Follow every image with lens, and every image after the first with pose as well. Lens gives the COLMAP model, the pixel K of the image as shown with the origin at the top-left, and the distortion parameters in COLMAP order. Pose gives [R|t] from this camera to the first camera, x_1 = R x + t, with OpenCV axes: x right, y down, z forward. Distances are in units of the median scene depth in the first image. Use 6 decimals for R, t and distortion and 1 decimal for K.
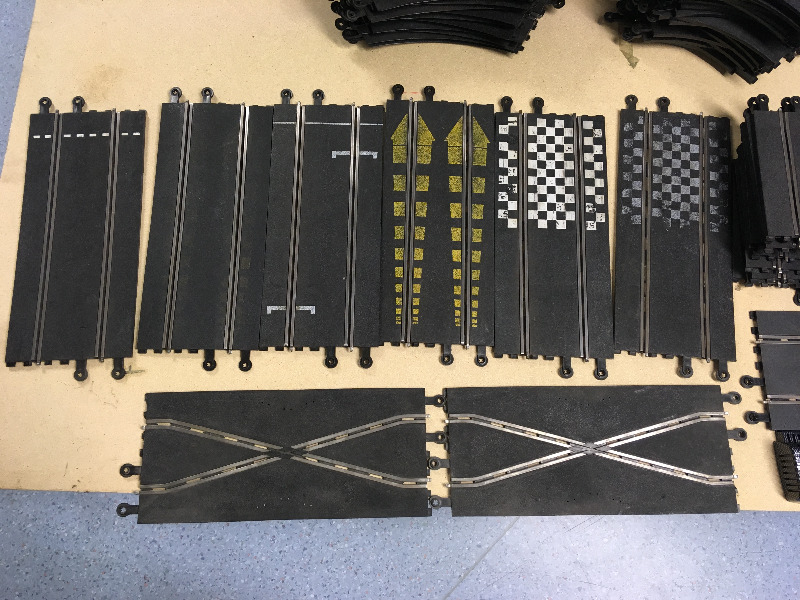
lens RADIAL K [[677.7, 0, 400.0], [0, 677.7, 300.0], [0, 0, 1]] dist [0.106201, -0.159185]
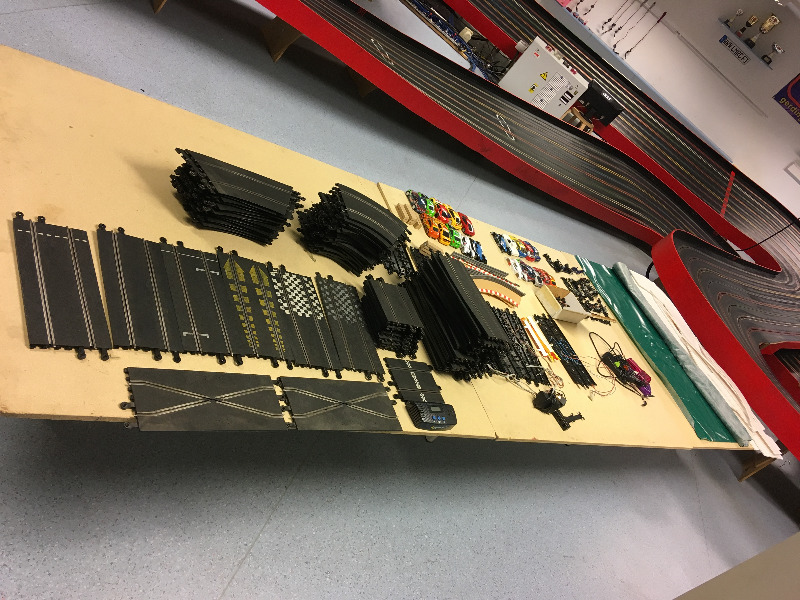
lens RADIAL K [[677.7, 0, 400.0], [0, 677.7, 300.0], [0, 0, 1]] dist [0.106201, -0.159185]
pose [[0.733298, 0.135325, 0.666304, -0.960972], [0.198018, 0.895002, -0.399700, 0.745198], [-0.650433, 0.425040, 0.629506, -0.520444]]
